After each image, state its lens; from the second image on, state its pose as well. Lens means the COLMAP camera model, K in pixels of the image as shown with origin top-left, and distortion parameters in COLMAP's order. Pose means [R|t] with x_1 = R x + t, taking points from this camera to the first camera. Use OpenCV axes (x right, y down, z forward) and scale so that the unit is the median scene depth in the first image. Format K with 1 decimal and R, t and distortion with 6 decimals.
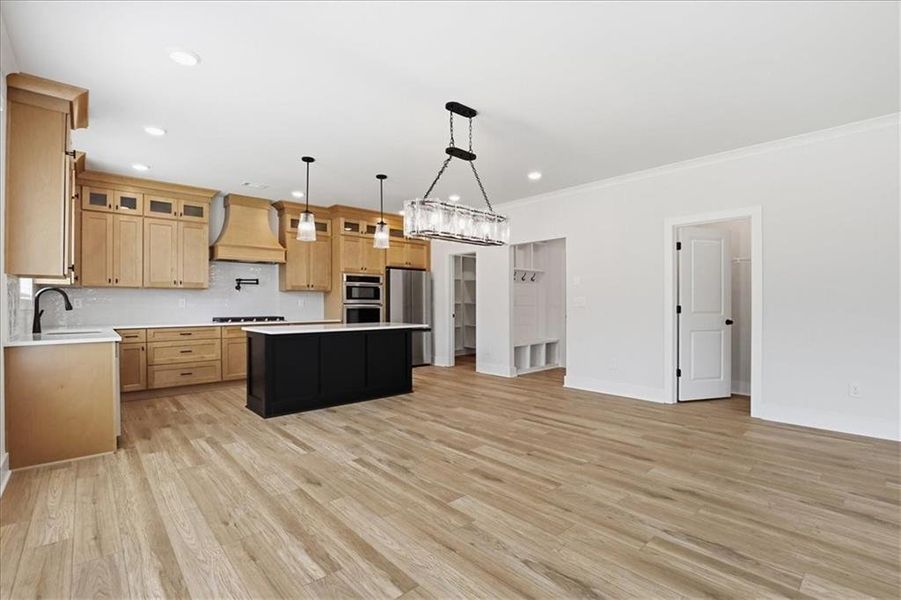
lens RADIAL K [[414.2, 0, 451.9], [0, 414.2, 303.7], [0, 0, 1]] dist [-0.034373, 0.003826]
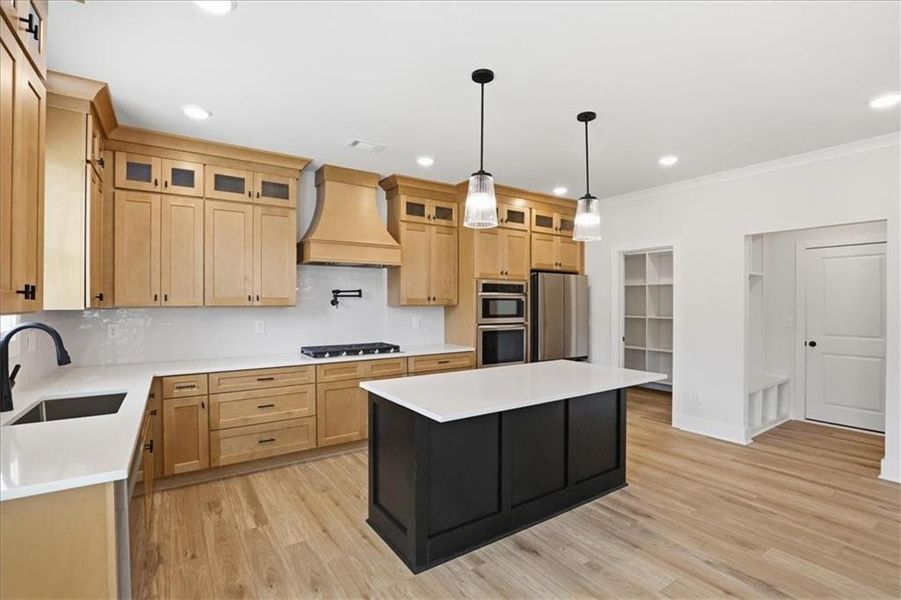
lens RADIAL K [[414.2, 0, 449.2], [0, 414.2, 303.7], [0, 0, 1]] dist [-0.034373, 0.003826]
pose [[0.989580, 0.002628, -0.143960, -0.280364], [-0.001926, 0.999986, 0.005019, -0.050232], [0.143972, -0.004689, 0.989571, 0.413540]]
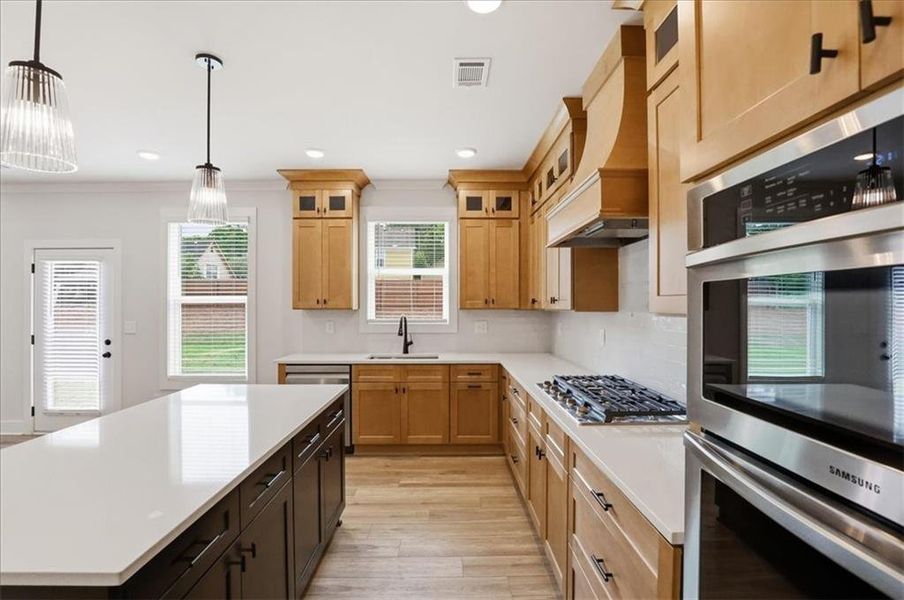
lens RADIAL K [[440.7, 0, 462.7], [0, 440.7, 298.9], [0, 0, 1]] dist [-0.031971, 0.002180]
pose [[-0.665635, -0.002480, -0.746274, -0.138145], [0.004248, 0.999966, -0.007112, -0.055124], [0.746266, -0.007904, -0.665601, 1.418703]]
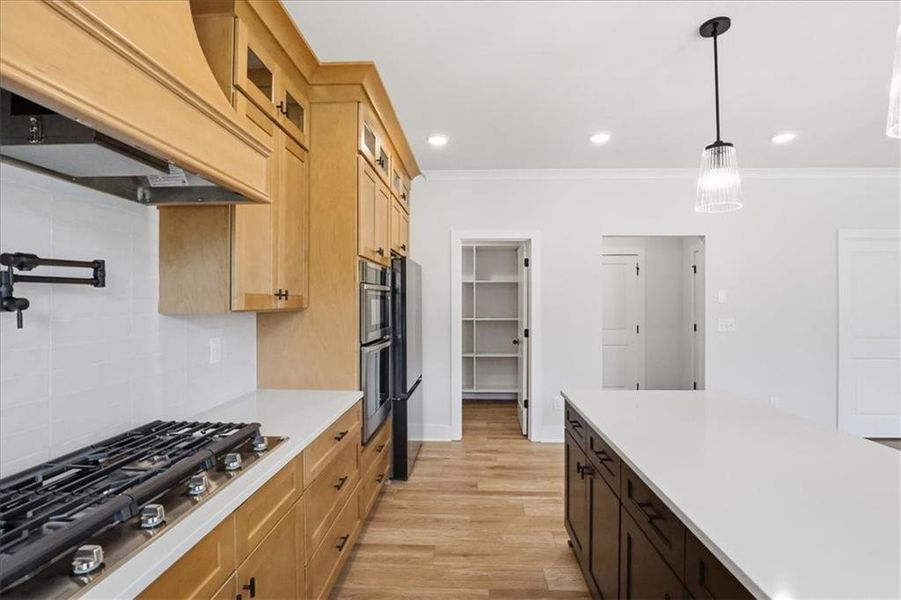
lens RADIAL K [[414.2, 0, 449.5], [0, 414.2, 303.8], [0, 0, 1]] dist [-0.034373, 0.003826]
pose [[0.707856, -0.001466, 0.706355, -0.616558], [-0.001236, 0.999994, 0.003313, -0.049712], [-0.706356, -0.003218, 0.707850, 0.922706]]
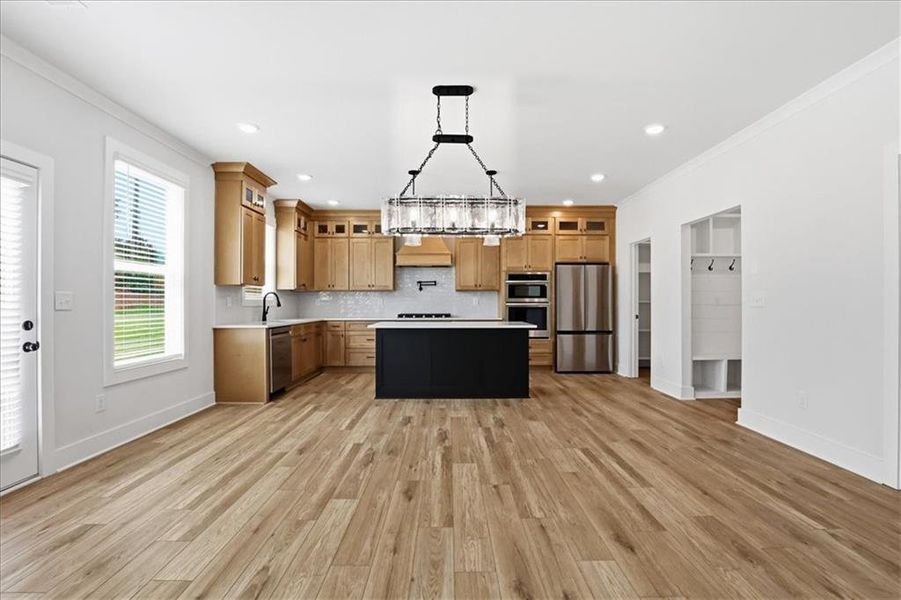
lens RADIAL K [[414.2, 0, 451.9], [0, 414.2, 304.0], [0, 0, 1]] dist [-0.034373, 0.003826]
pose [[0.747030, 0.002350, -0.664786, 0.415352], [0.000344, 0.999992, 0.003922, 0.000035], [0.664790, -0.003159, 0.747024, 0.207691]]
